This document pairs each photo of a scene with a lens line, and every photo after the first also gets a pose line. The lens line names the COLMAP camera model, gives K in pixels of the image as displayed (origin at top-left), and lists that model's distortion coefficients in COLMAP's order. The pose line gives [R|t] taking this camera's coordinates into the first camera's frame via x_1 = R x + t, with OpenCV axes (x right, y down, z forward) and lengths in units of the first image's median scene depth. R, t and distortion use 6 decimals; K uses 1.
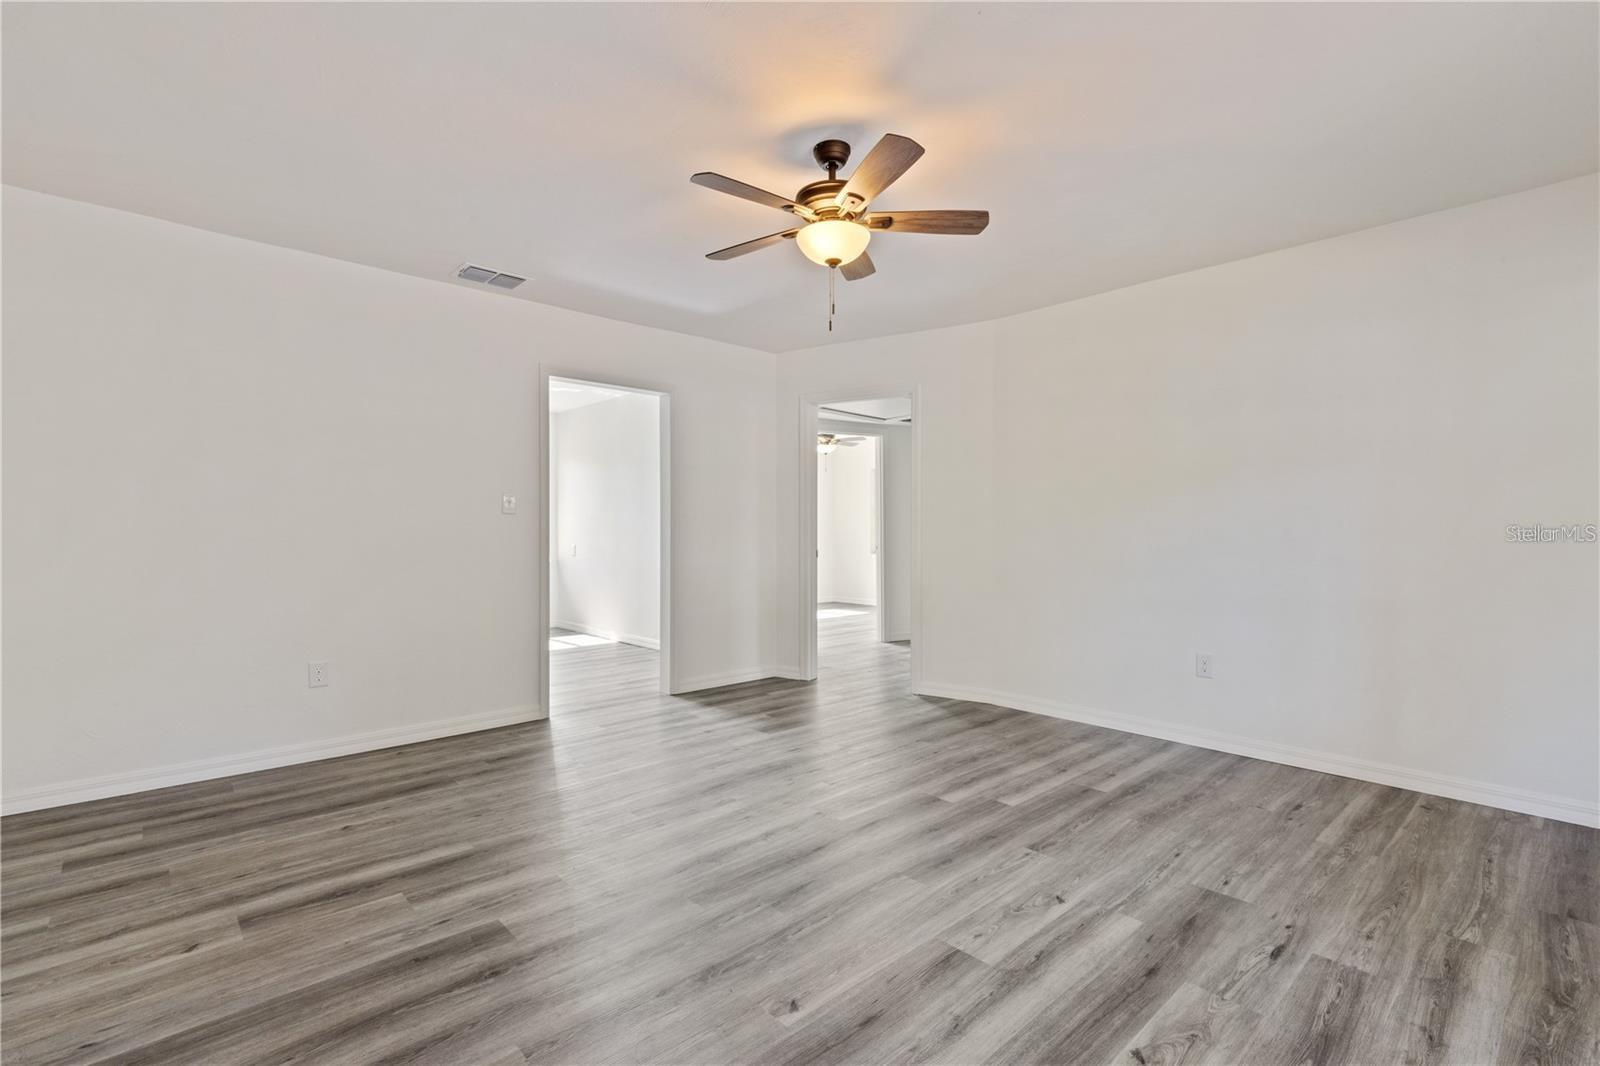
lens RADIAL K [[730.1, 0, 795.2], [0, 730.1, 538.8], [0, 0, 1]] dist [0.016306, 0.000206]
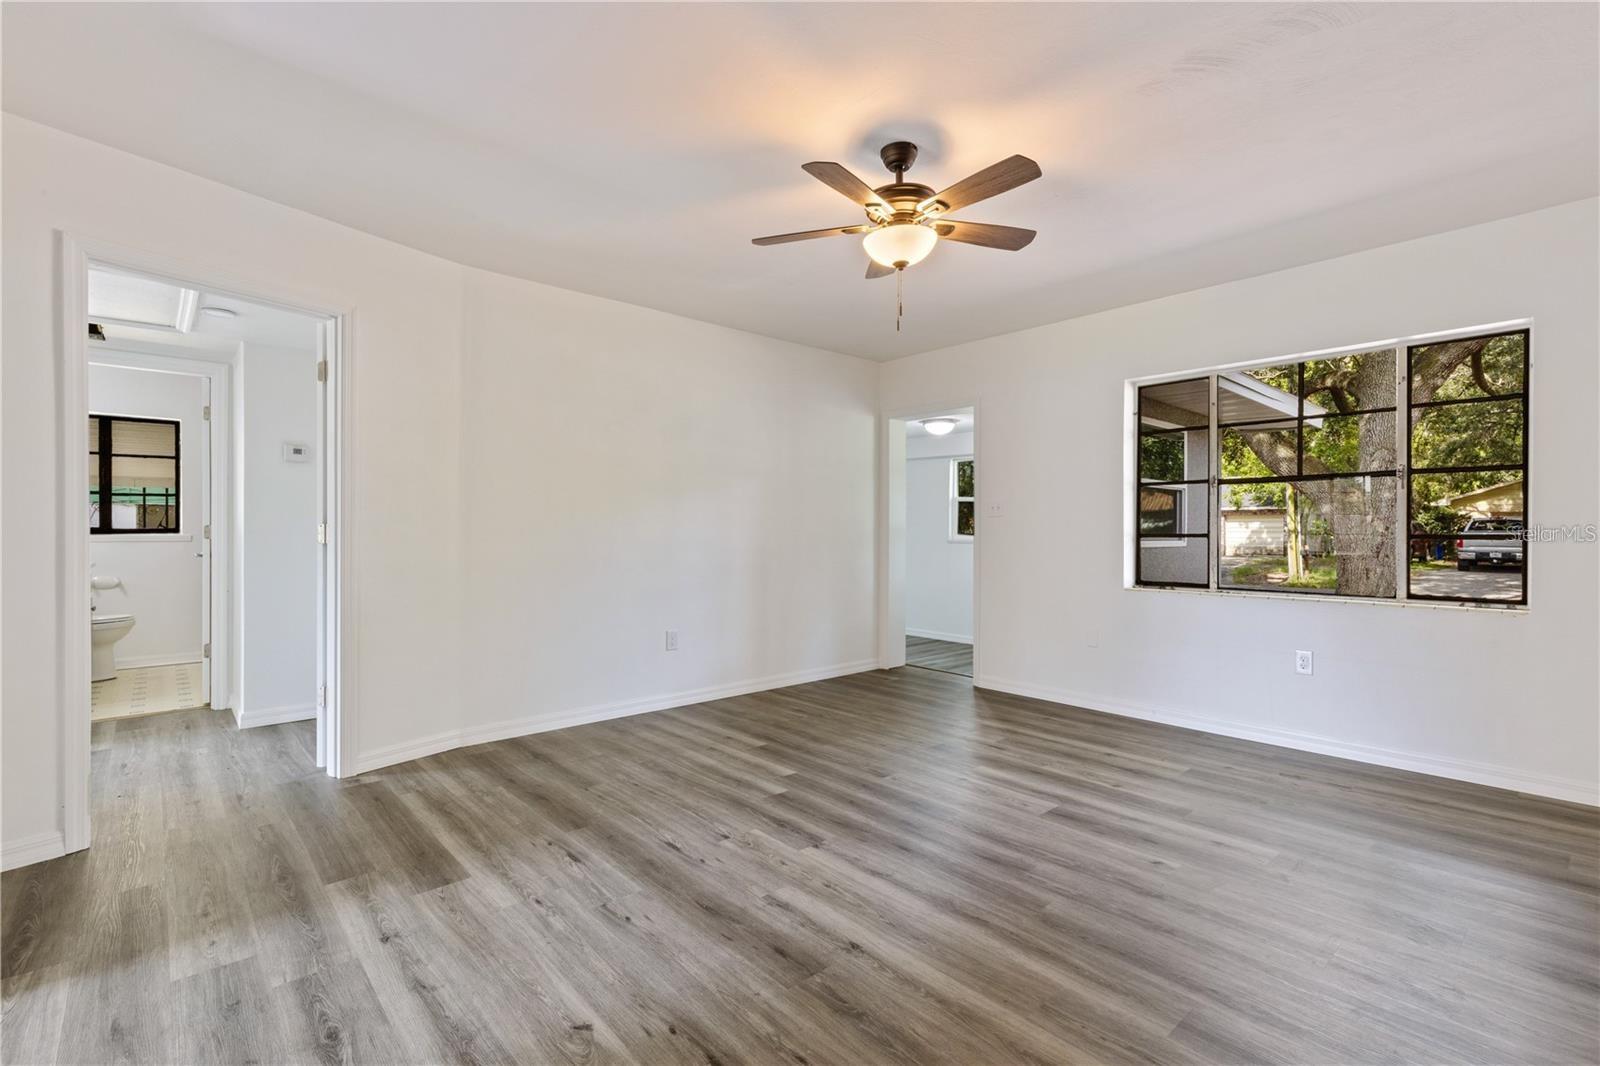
lens RADIAL K [[730.1, 0, 809.6], [0, 730.1, 527.2], [0, 0, 1]] dist [0.016306, 0.000206]
pose [[-0.005192, 0.006958, 0.999962, -0.841157], [0.007156, 0.999950, -0.006921, -0.007682], [-0.999961, 0.007120, -0.005242, 0.985026]]
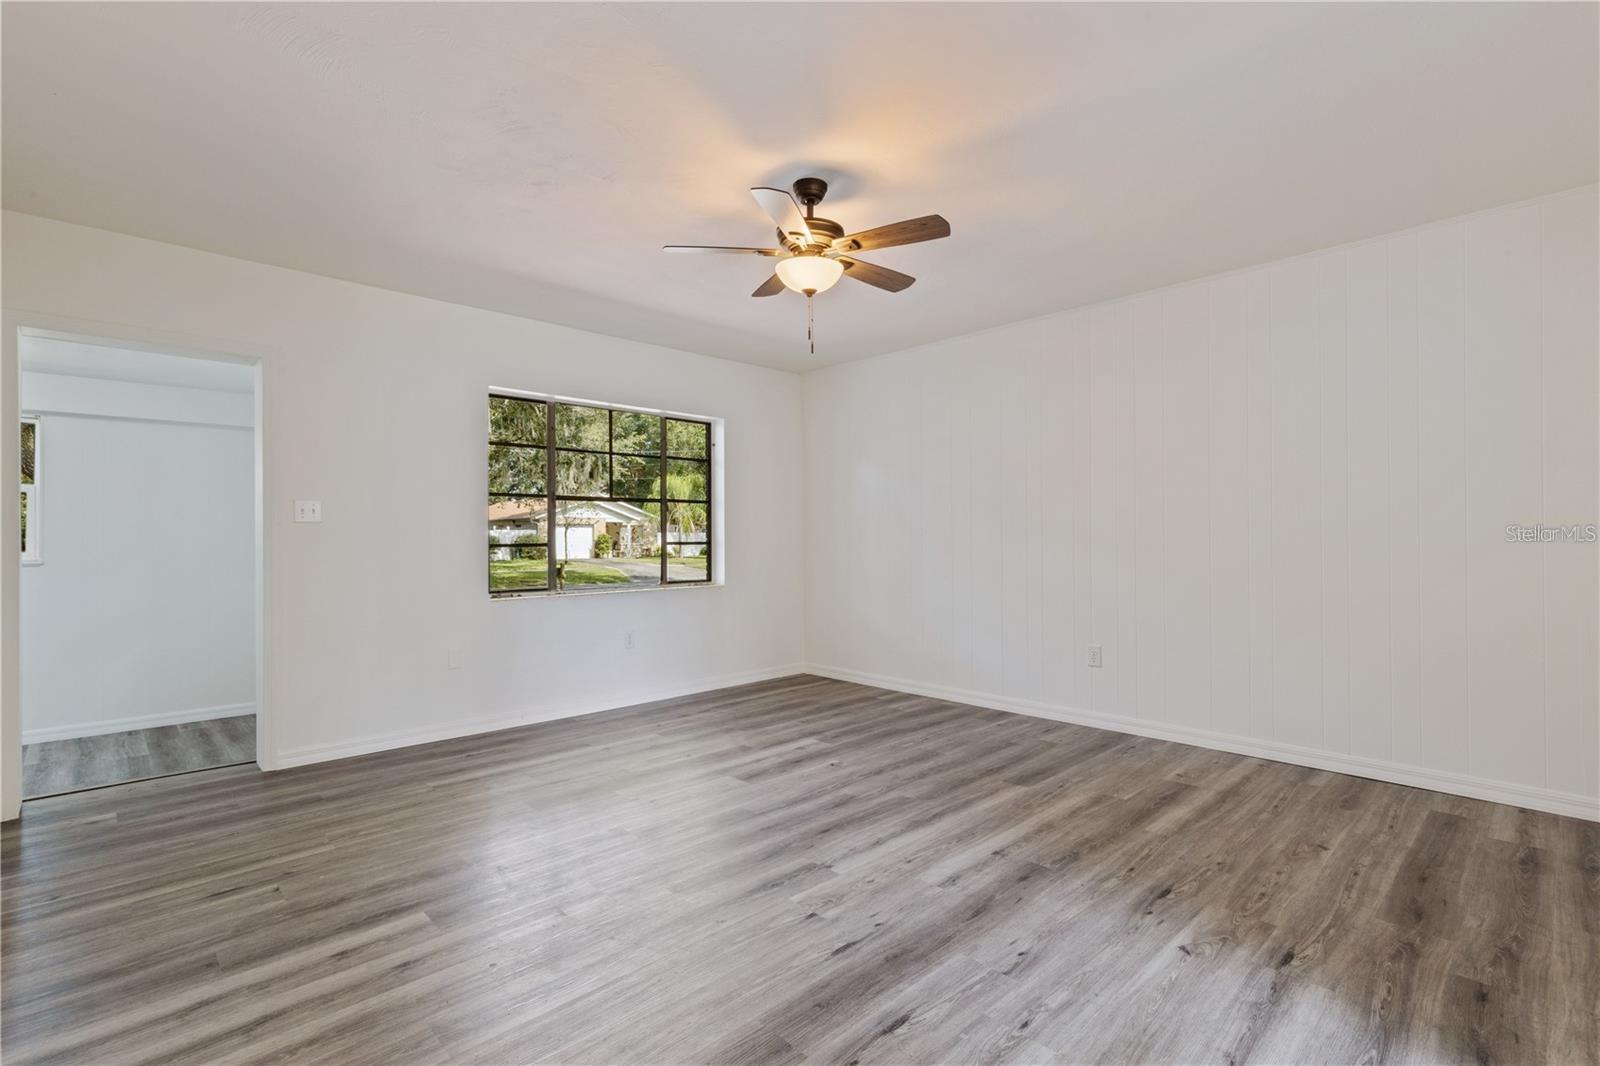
lens RADIAL K [[730.1, 0, 806.1], [0, 730.1, 536.4], [0, 0, 1]] dist [0.016306, 0.000206]
pose [[-0.999253, 0.005186, -0.038303, 0.087751], [0.005024, 0.999978, 0.004320, -0.017272], [0.038325, 0.004124, -0.999257, 1.813221]]
